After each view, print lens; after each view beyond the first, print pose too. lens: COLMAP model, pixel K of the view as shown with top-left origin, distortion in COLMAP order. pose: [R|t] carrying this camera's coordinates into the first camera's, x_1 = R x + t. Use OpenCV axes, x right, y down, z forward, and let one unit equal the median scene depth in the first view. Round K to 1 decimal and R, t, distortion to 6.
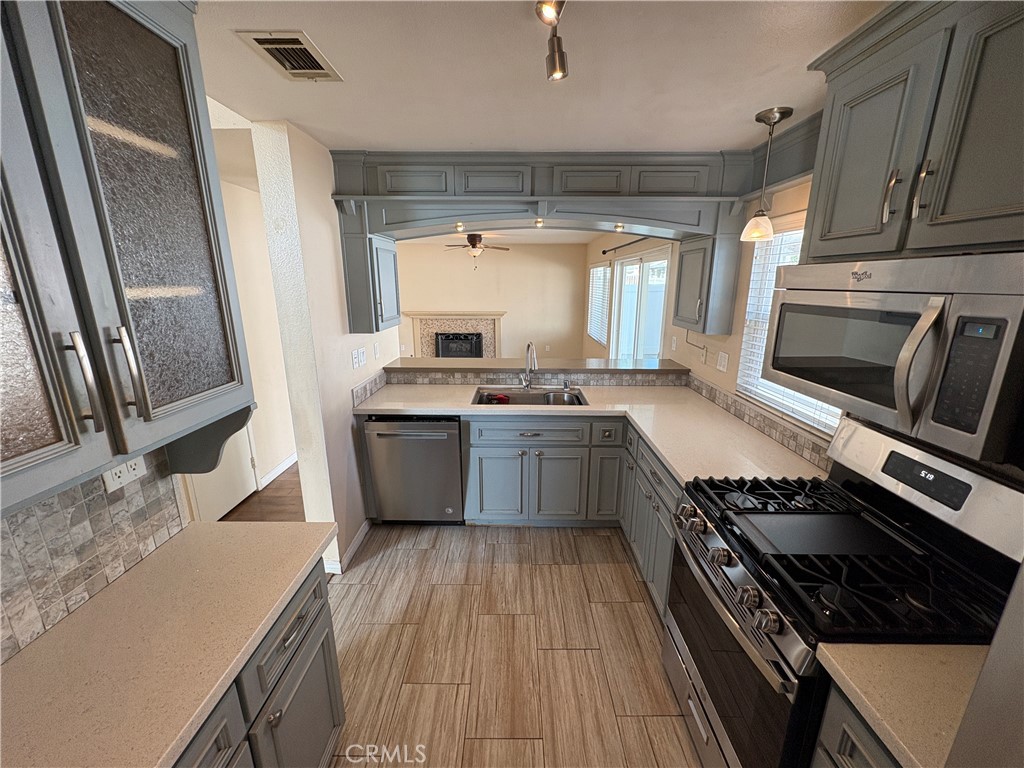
lens RADIAL K [[406.8, 0, 512.9], [0, 406.8, 385.2], [0, 0, 1]] dist [-0.001012, -0.000215]
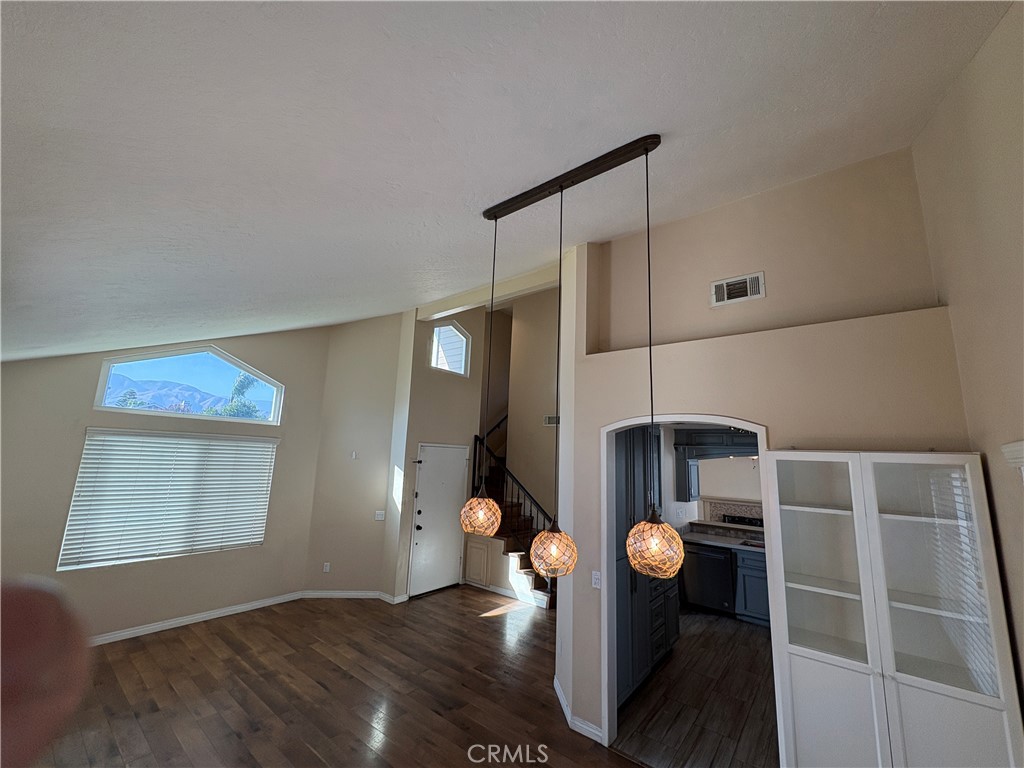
lens RADIAL K [[406.8, 0, 512.9], [0, 406.8, 385.2], [0, 0, 1]] dist [-0.001012, -0.000215]
pose [[0.788303, -0.079805, -0.610090, 0.299855], [-0.188540, 0.912523, -0.362979, 0.263430], [0.585689, 0.401164, 0.704298, -1.324605]]
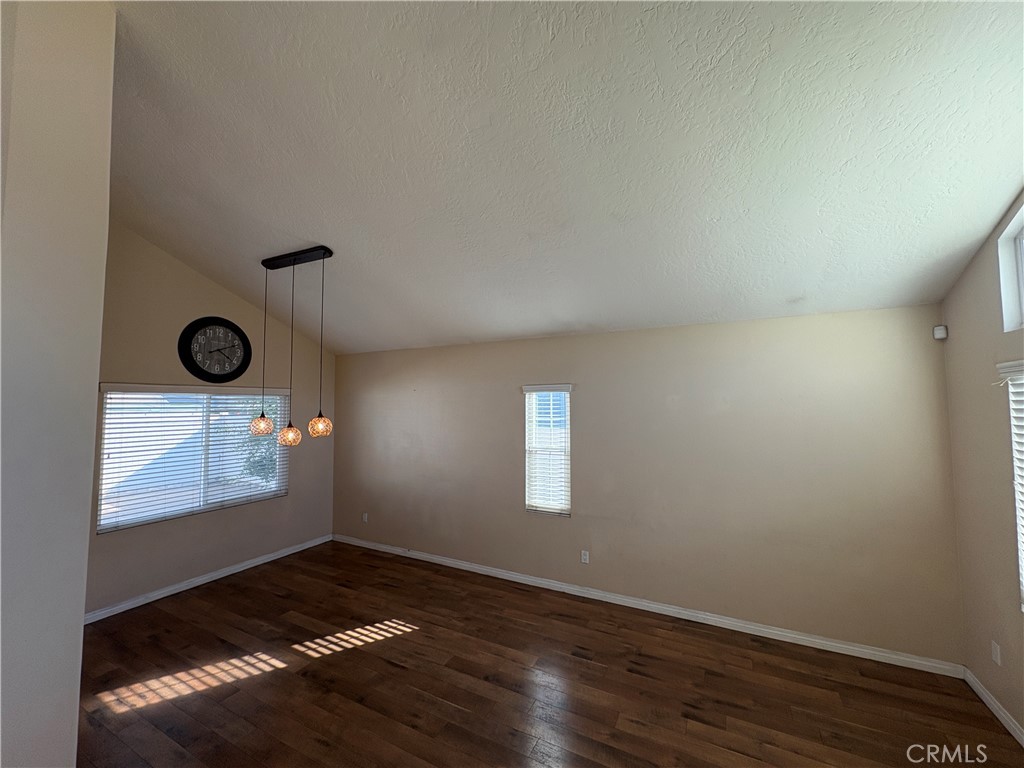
lens RADIAL K [[406.8, 0, 512.9], [0, 406.8, 385.2], [0, 0, 1]] dist [-0.001012, -0.000215]
pose [[-0.890647, 0.023820, 0.454071, -1.279217], [0.115069, 0.977928, 0.174404, -0.050507], [-0.439894, 0.207582, -0.873729, 0.021389]]
